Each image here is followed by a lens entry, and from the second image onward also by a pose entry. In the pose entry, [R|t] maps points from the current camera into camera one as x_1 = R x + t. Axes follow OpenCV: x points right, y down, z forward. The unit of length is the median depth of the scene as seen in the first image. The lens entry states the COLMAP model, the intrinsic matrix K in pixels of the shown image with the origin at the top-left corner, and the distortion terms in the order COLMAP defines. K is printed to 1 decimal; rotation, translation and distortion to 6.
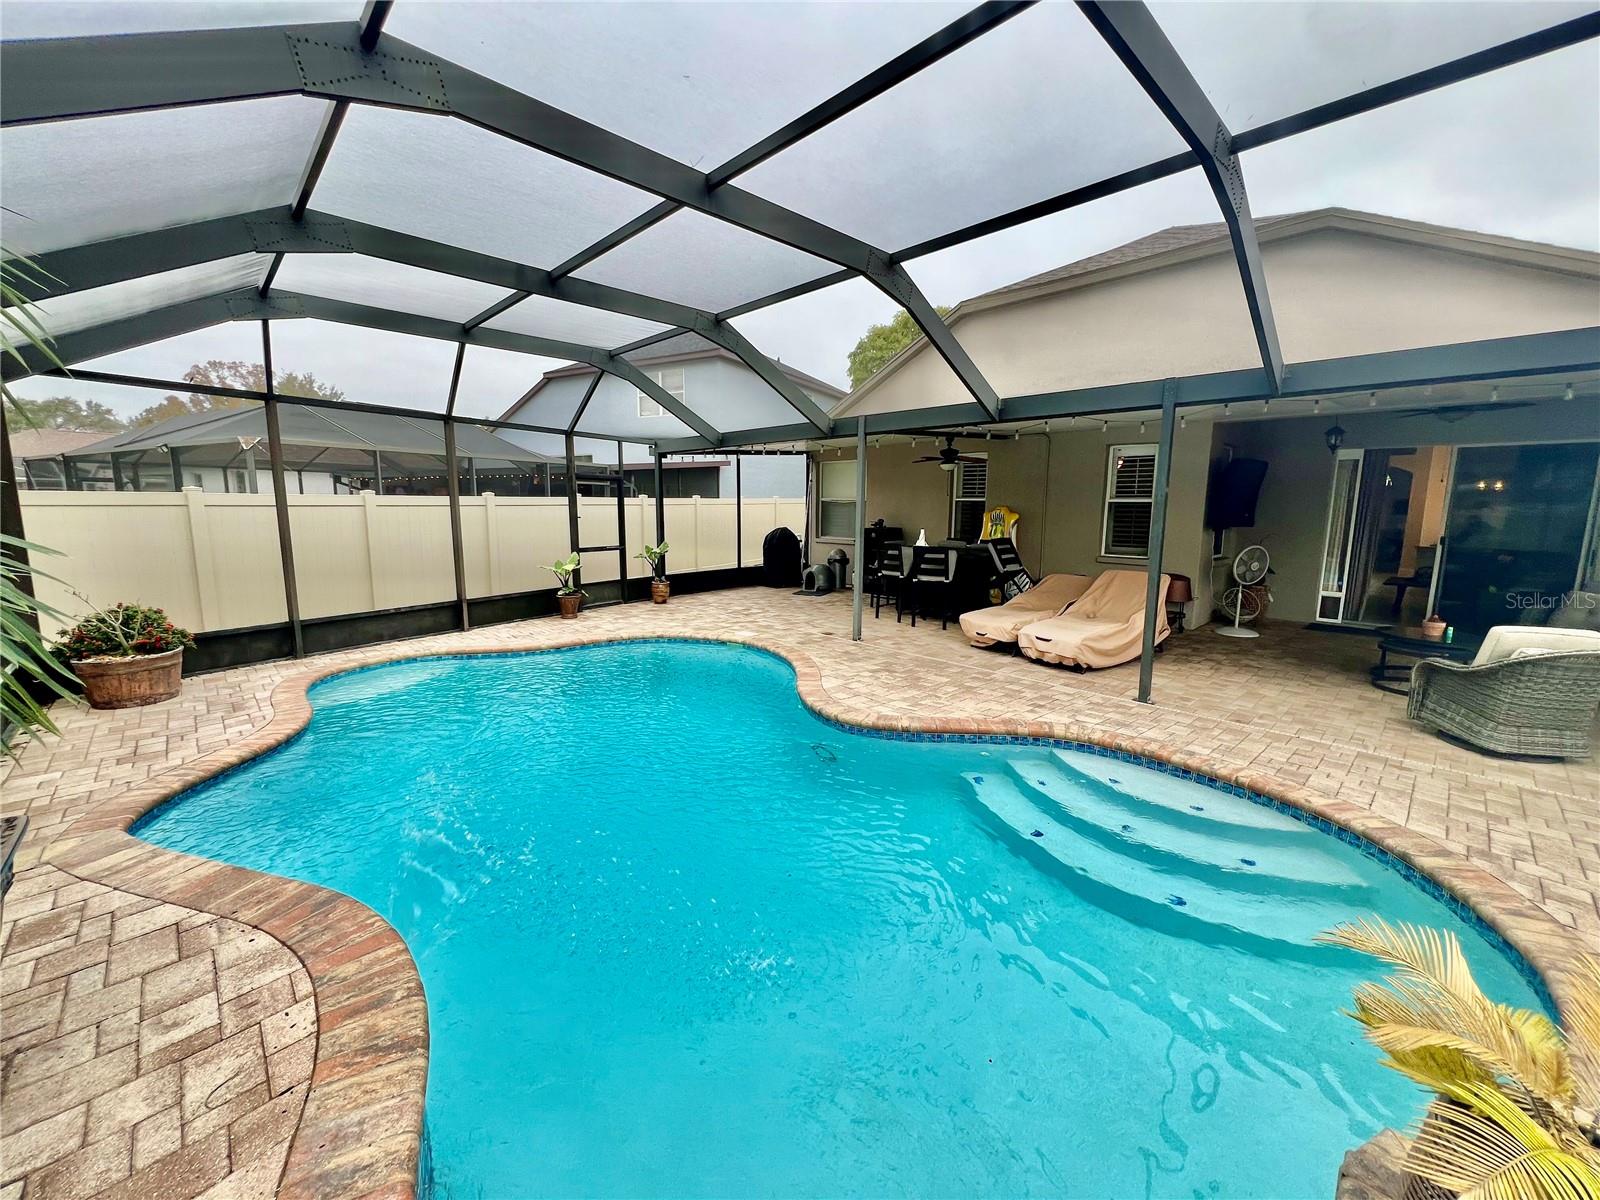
lens RADIAL K [[636.8, 0, 796.5], [0, 636.8, 596.3], [0, 0, 1]] dist [-0.000362, 0.000164]
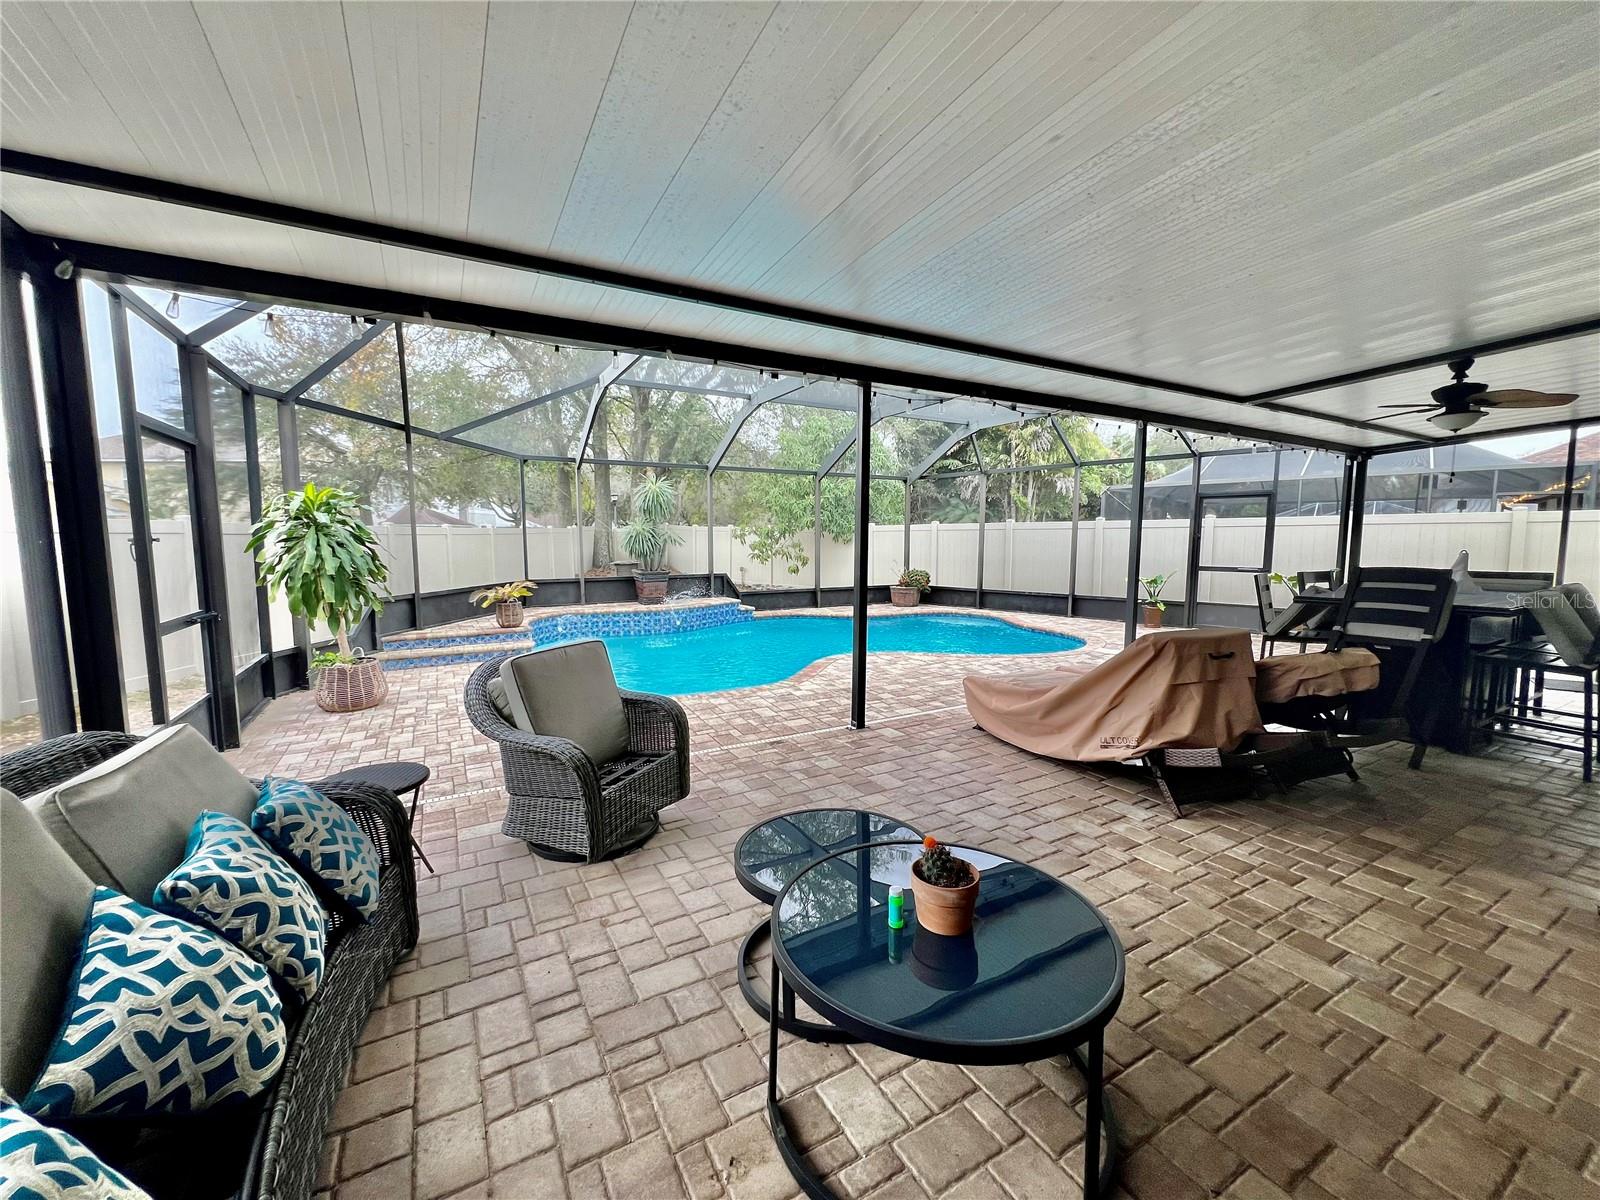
lens RADIAL K [[636.8, 0, 797.5], [0, 636.8, 602.0], [0, 0, 1]] dist [-0.000362, 0.000164]
pose [[-0.241888, 0.088435, -0.966266, 1.341782], [-0.139079, 0.982395, 0.124727, -0.096716], [0.960285, 0.164558, -0.225330, 1.049958]]
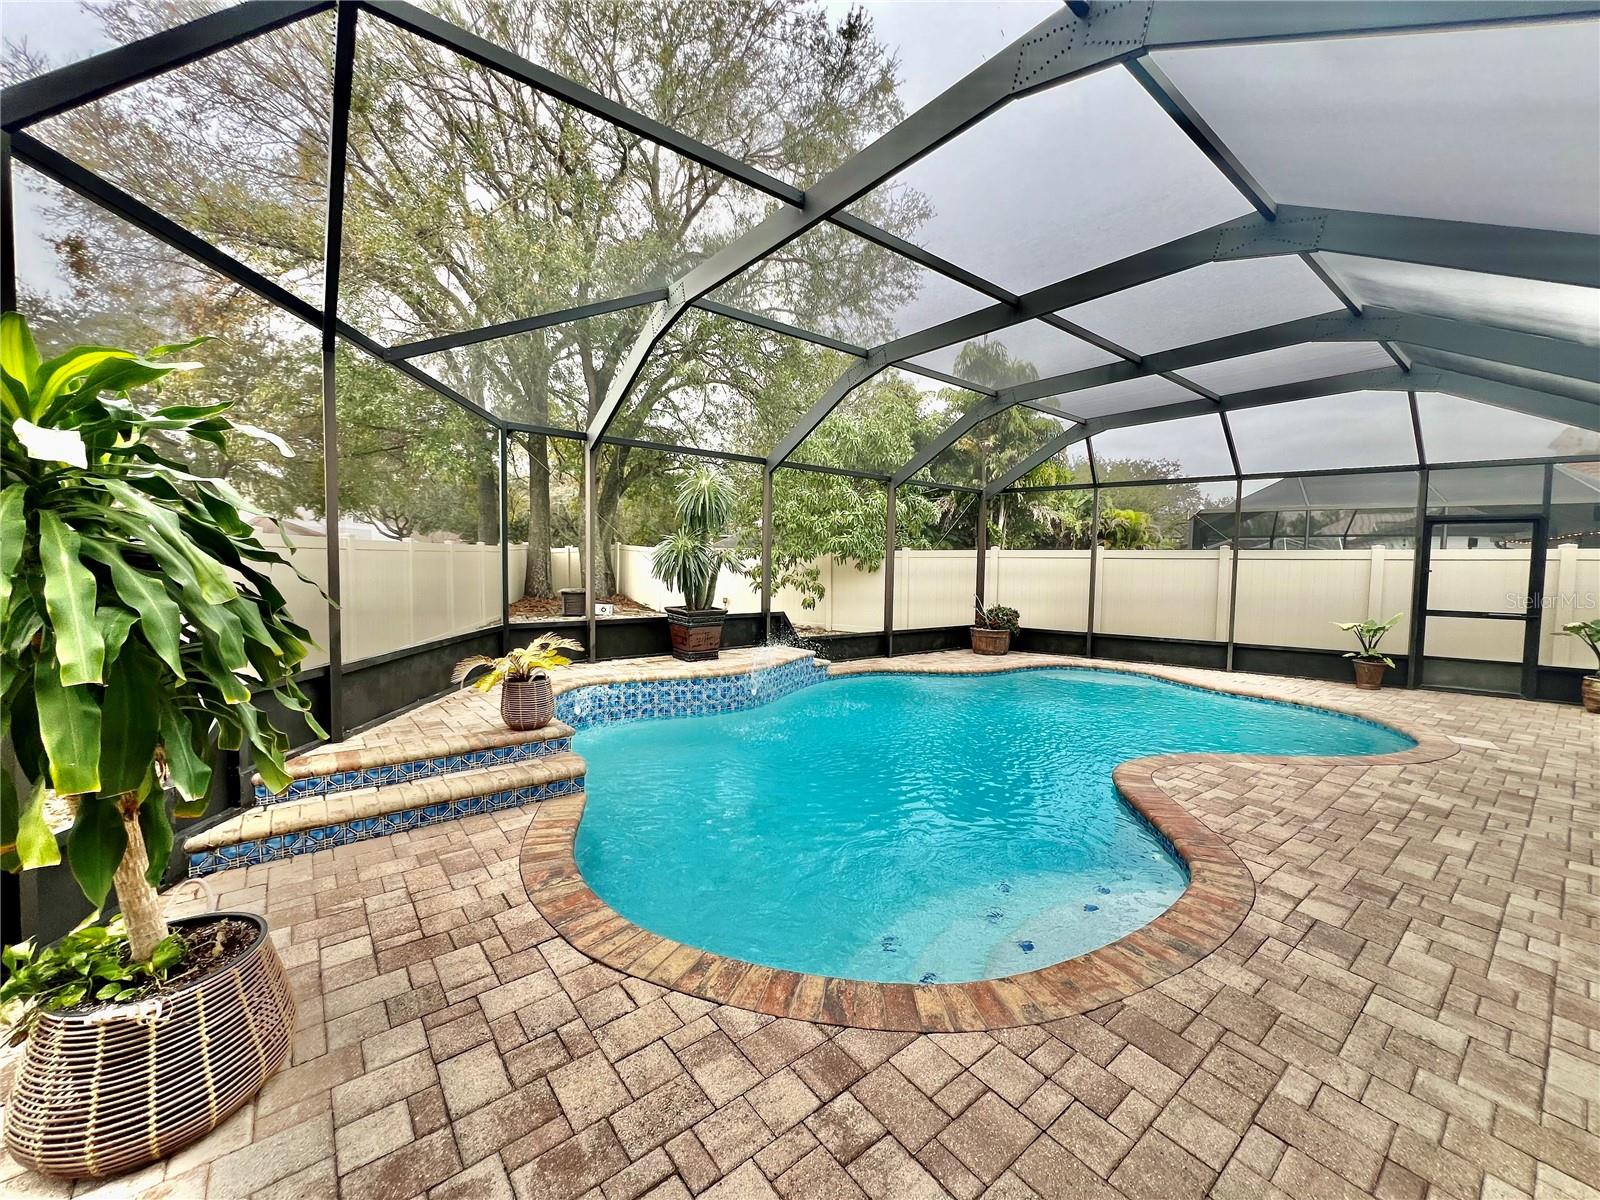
lens RADIAL K [[636.8, 0, 798.7], [0, 636.8, 603.0], [0, 0, 1]] dist [-0.000362, 0.000164]
pose [[-0.083173, 0.048632, -0.995348, 0.855762], [-0.159660, 0.985256, 0.061481, -0.015197], [0.983662, 0.164031, -0.074182, 0.496252]]
